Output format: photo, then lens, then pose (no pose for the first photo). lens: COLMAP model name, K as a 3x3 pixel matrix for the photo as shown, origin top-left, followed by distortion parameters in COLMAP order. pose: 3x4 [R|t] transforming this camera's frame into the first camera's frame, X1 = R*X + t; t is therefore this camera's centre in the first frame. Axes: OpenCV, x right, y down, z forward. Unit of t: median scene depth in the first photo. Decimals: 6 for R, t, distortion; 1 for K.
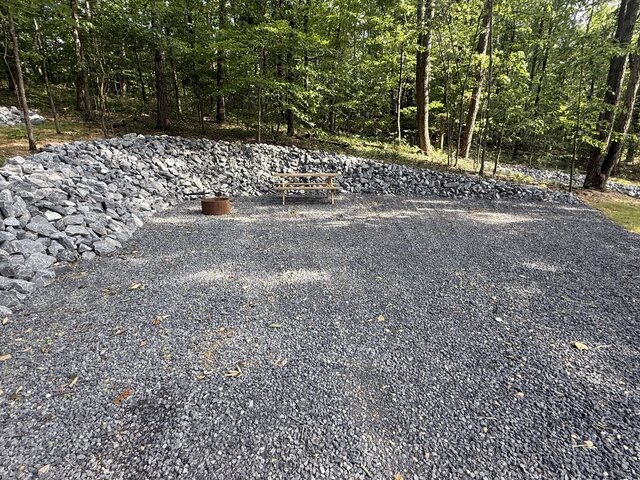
lens RADIAL K [[337.9, 0, 318.2], [0, 337.9, 237.4], [0, 0, 1]] dist [-0.015473, 0.000100]
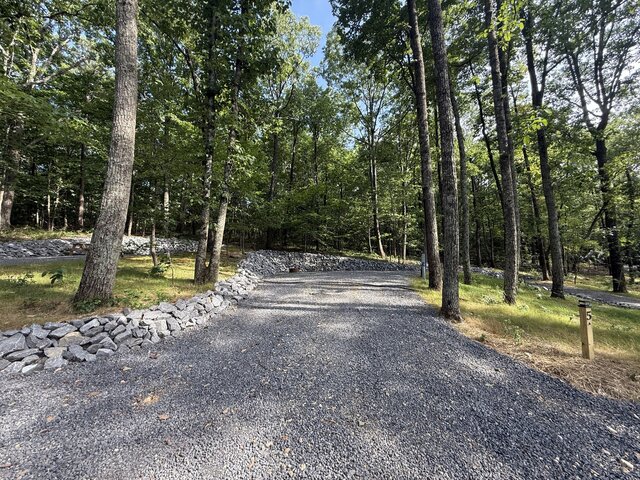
lens RADIAL K [[256.5, 0, 319.8], [0, 256.5, 238.9], [0, 0, 1]] dist [0.002181, 0.000177]
pose [[0.997229, -0.029100, -0.068460, 0.073672], [0.003600, 0.938113, -0.346311, 0.316409], [0.074301, 0.345105, 0.935619, -0.903941]]
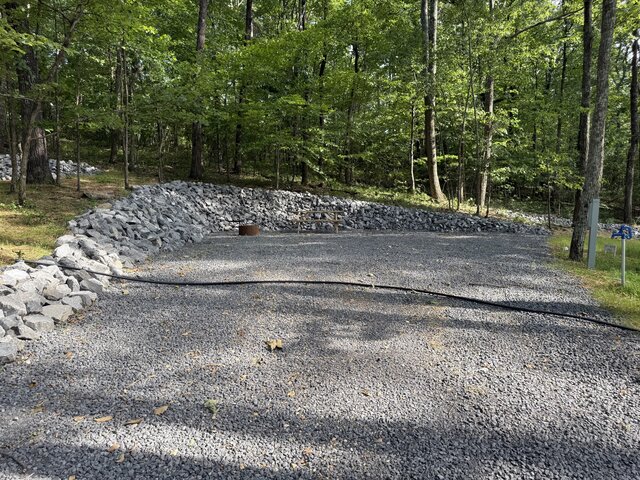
lens RADIAL K [[454.8, 0, 325.3], [0, 454.8, 243.6], [0, 0, 1]] dist [0.087582, -0.010833]
pose [[0.999371, -0.002685, -0.035348, 0.049419], [-0.003772, 0.983414, -0.181333, 0.205727], [0.035249, 0.181353, 0.982786, -0.554597]]
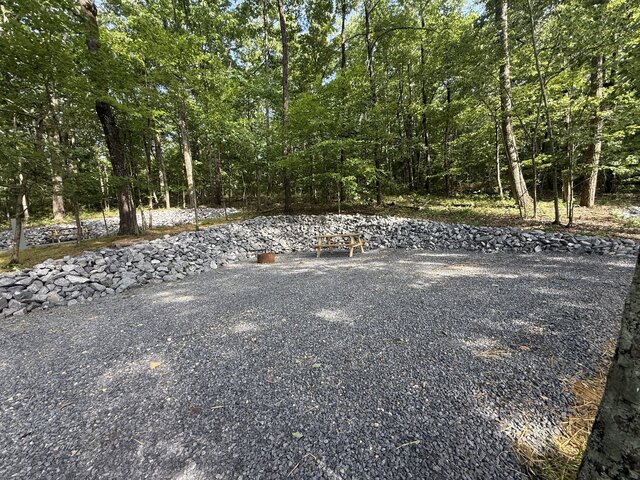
lens RADIAL K [[256.5, 0, 319.9], [0, 256.5, 239.1], [0, 0, 1]] dist [0.002181, 0.000177]
pose [[0.812594, -0.033729, -0.581854, 0.433354], [-0.061477, 0.987794, -0.143118, -0.015793], [0.579579, 0.152067, 0.800602, 0.113849]]
